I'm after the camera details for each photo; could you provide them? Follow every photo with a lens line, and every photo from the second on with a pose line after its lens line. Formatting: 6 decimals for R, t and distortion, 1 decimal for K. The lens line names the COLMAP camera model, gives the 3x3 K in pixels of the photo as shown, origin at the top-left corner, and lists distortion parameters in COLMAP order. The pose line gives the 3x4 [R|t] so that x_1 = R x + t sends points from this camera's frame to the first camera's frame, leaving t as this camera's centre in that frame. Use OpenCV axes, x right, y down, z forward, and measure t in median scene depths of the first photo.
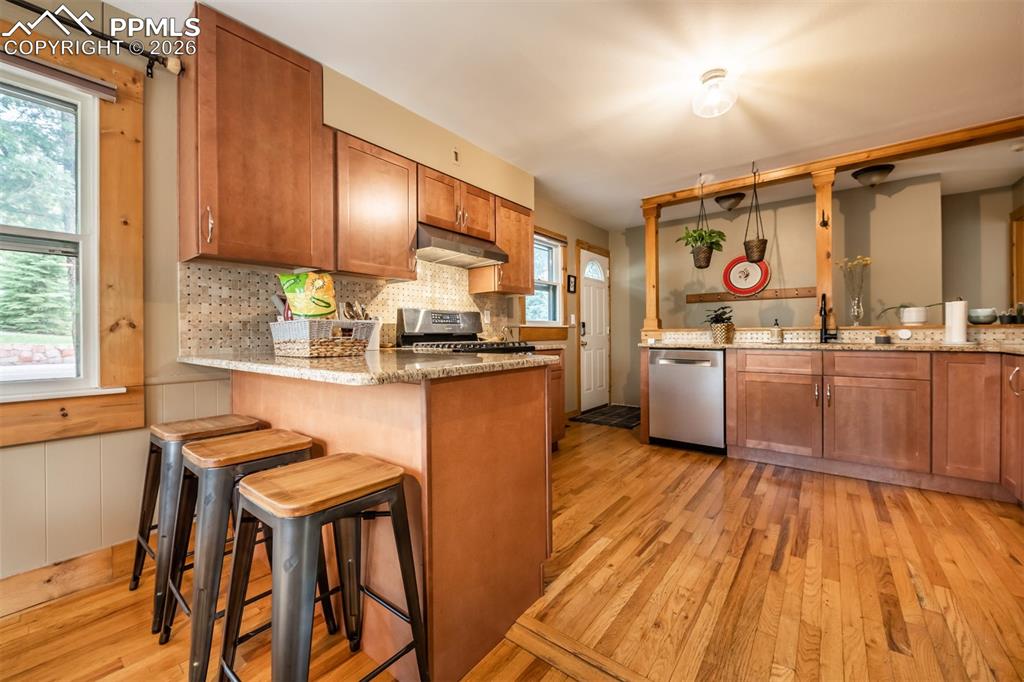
lens RADIAL K [[400.0, 0, 514.2], [0, 400.0, 335.7], [0, 0, 1]] dist [0.000093, -0.002364]
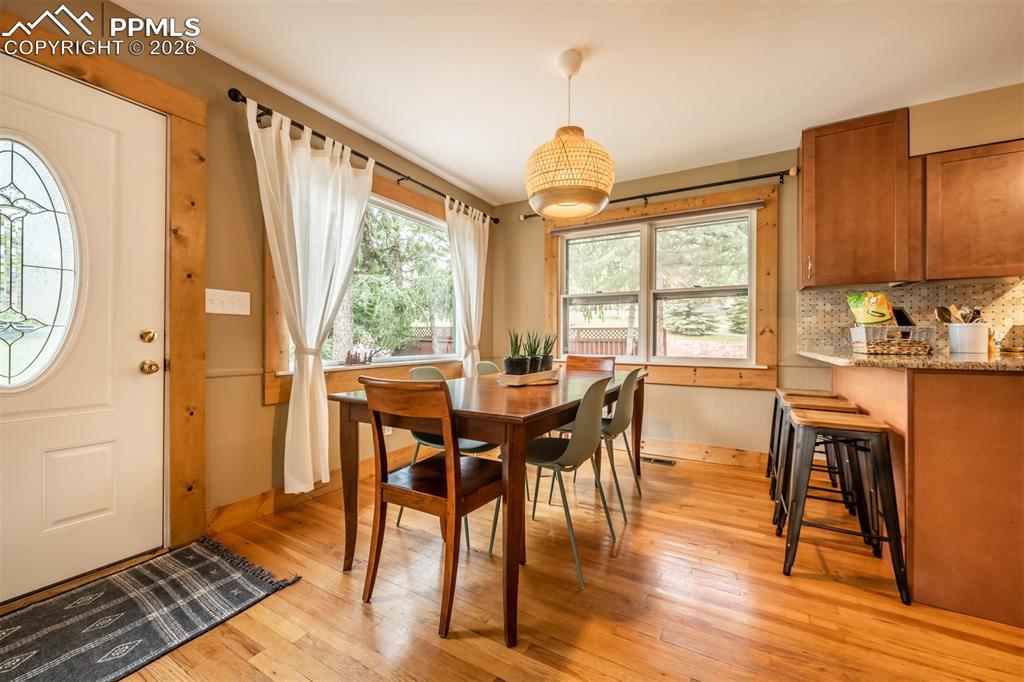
lens RADIAL K [[398.3, 0, 514.0], [0, 398.3, 338.2], [0, 0, 1]] dist [0.000121, -0.000708]
pose [[0.147326, 0.008095, -0.989055, 0.417967], [-0.006150, 0.999955, 0.007268, -0.000840], [0.989069, 0.005012, 0.147369, -0.259061]]
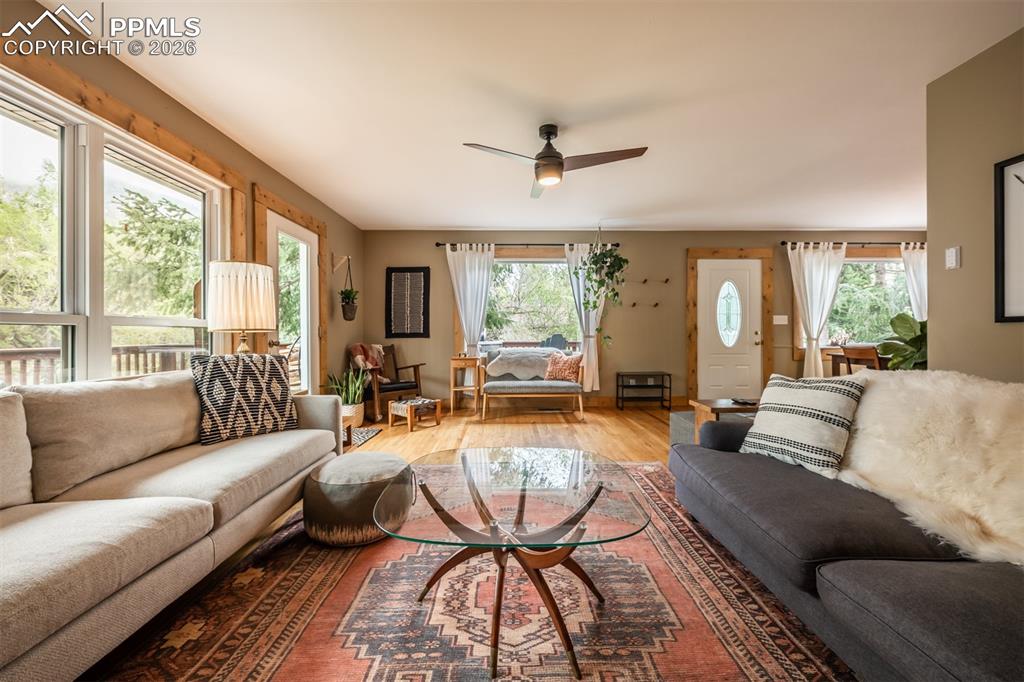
lens RADIAL K [[398.2, 0, 520.8], [0, 398.2, 333.3], [0, 0, 1]] dist [0.009446, -0.005496]
pose [[-0.769170, 0.010337, -0.638960, 2.016644], [0.010606, 0.999938, 0.003411, -0.013184], [0.638956, -0.004153, -0.769232, 0.055899]]
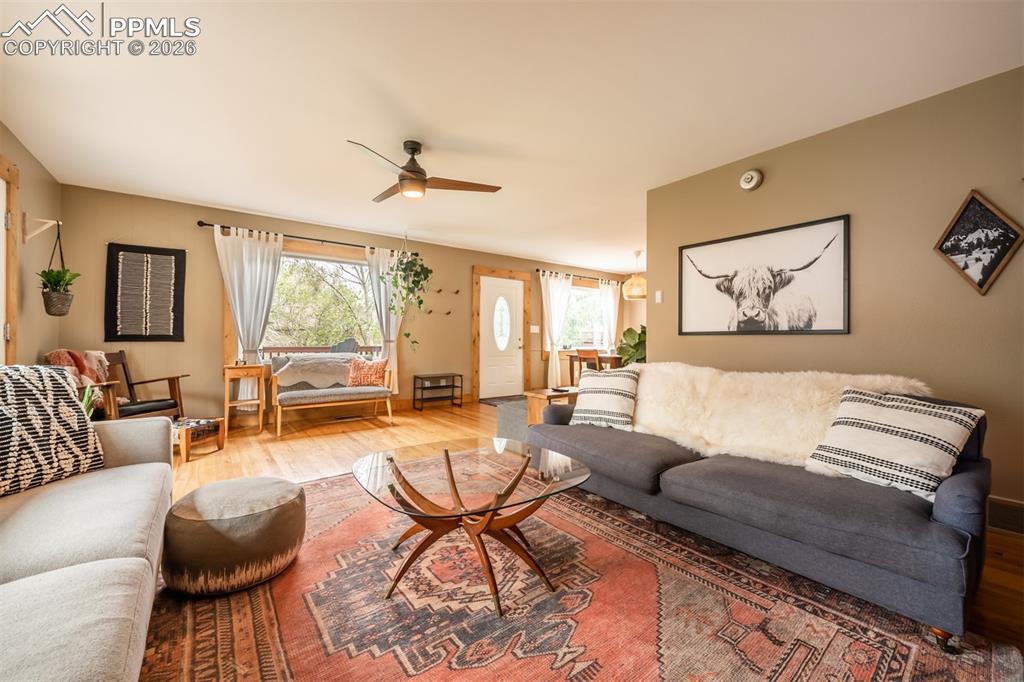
lens RADIAL K [[400.0, 0, 514.2], [0, 400.0, 335.7], [0, 0, 1]] dist [0.000093, -0.002364]
pose [[-0.245733, -0.001381, -0.969337, 2.302694], [-0.003981, 0.999992, -0.000415, -0.016476], [0.969329, 0.003756, -0.245736, -0.163646]]
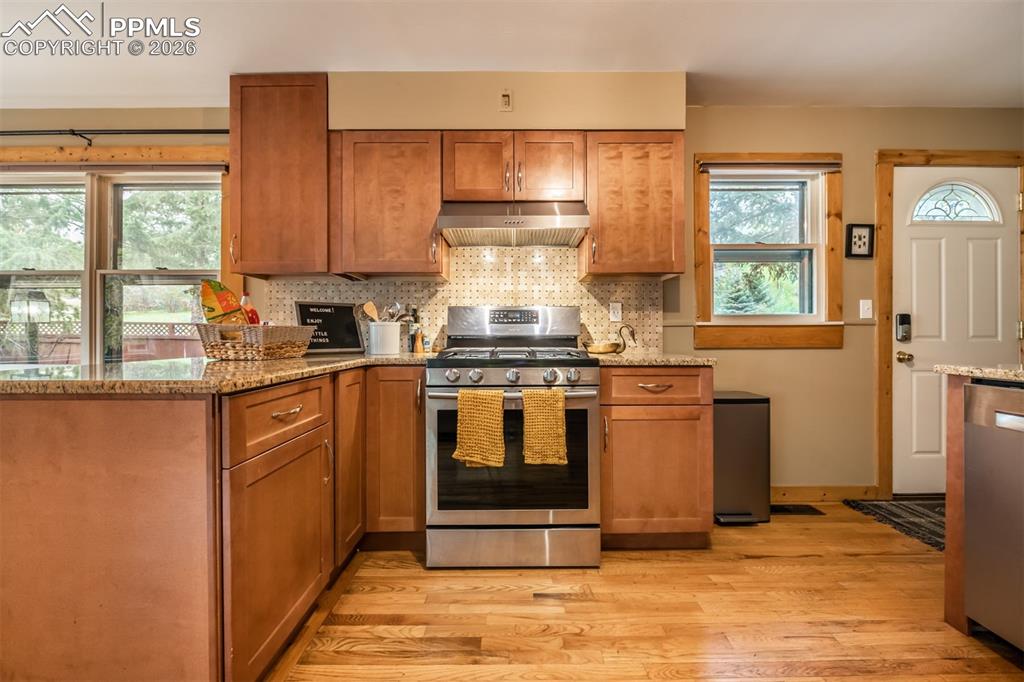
lens RADIAL K [[403.0, 0, 506.7], [0, 403.0, 335.1], [0, 0, 1]] dist [-0.001613, -0.002685]
pose [[0.618267, 0.005386, -0.785950, 0.501849], [-0.006054, 0.999979, 0.002091, -0.010746], [0.785945, 0.003466, 0.618287, 0.594610]]
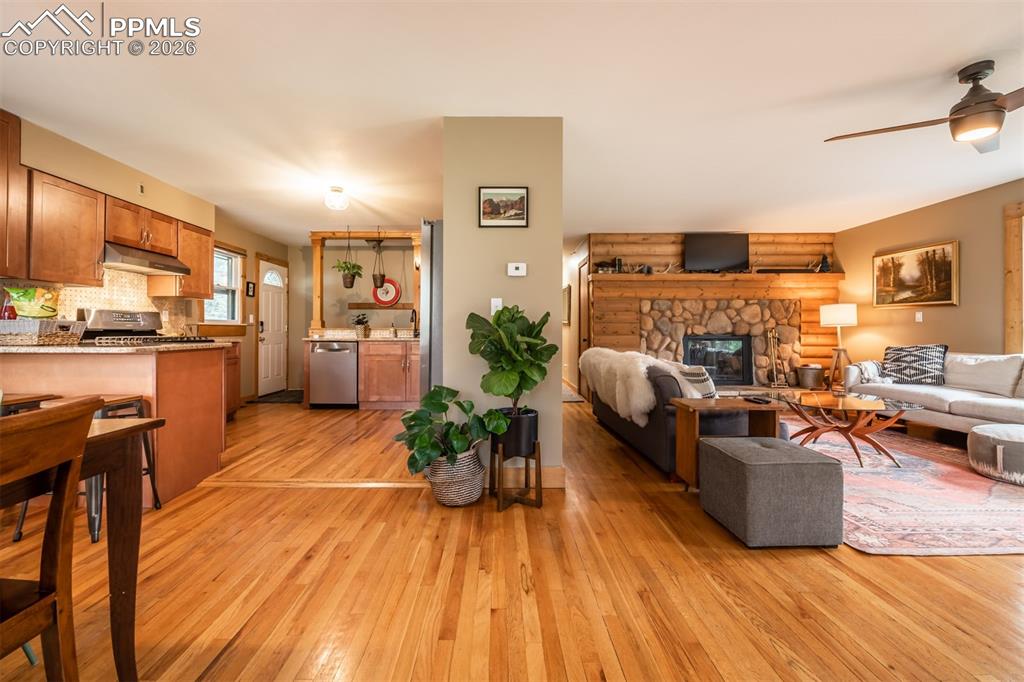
lens RADIAL K [[409.6, 0, 495.1], [0, 409.6, 330.4], [0, 0, 1]] dist [-0.002584, -0.002968]
pose [[0.788413, 0.011274, 0.615044, -0.058050], [-0.006614, 0.999930, -0.009852, 0.001989], [-0.615111, 0.003699, 0.788432, -0.777037]]
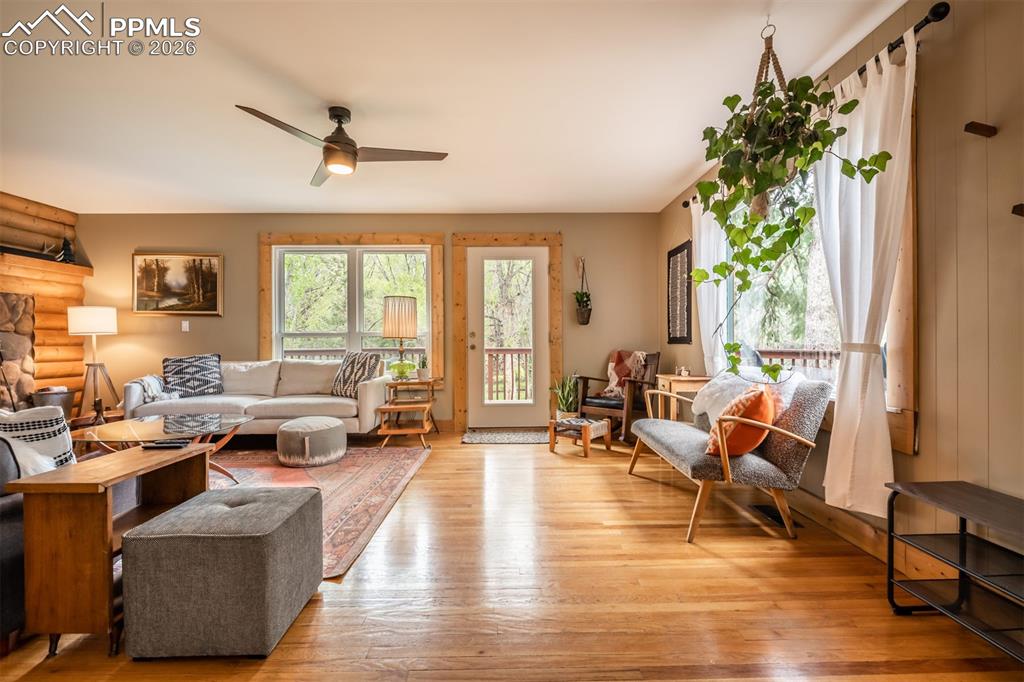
lens RADIAL K [[461.9, 0, 512.0], [0, 461.9, 341.0], [0, 0, 1]] dist [-0.002333, -0.000744]
pose [[-0.628581, 0.010770, 0.777670, 0.128023], [0.011725, 0.999922, -0.004371, 0.000932], [-0.777656, 0.006370, -0.628658, -0.349215]]
